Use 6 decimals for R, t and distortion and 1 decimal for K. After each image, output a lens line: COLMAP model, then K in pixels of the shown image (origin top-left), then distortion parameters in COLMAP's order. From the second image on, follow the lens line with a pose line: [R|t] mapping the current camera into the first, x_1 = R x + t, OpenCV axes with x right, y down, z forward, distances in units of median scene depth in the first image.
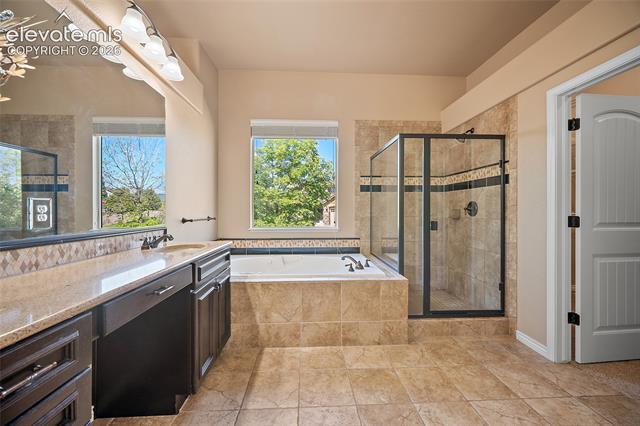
lens RADIAL K [[252.5, 0, 316.3], [0, 252.5, 211.3], [0, 0, 1]] dist [0.001167, -0.000087]
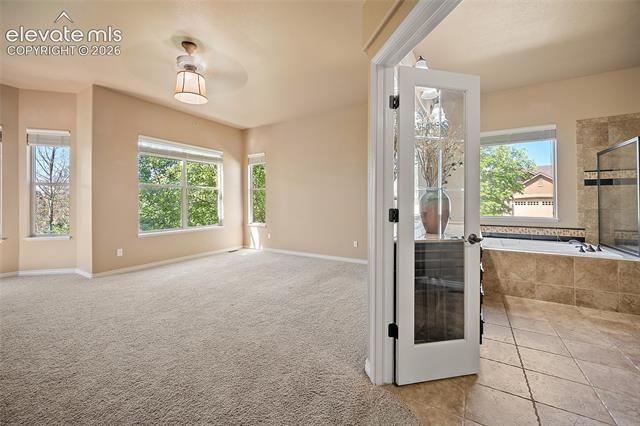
lens RADIAL K [[252.5, 0, 323.6], [0, 252.5, 199.8], [0, 0, 1]] dist [0.001167, -0.000087]
pose [[0.836679, -0.008531, -0.547626, -0.271633], [0.000050, 0.999880, -0.015500, -0.001637], [0.547693, 0.012942, 0.836579, -0.832815]]
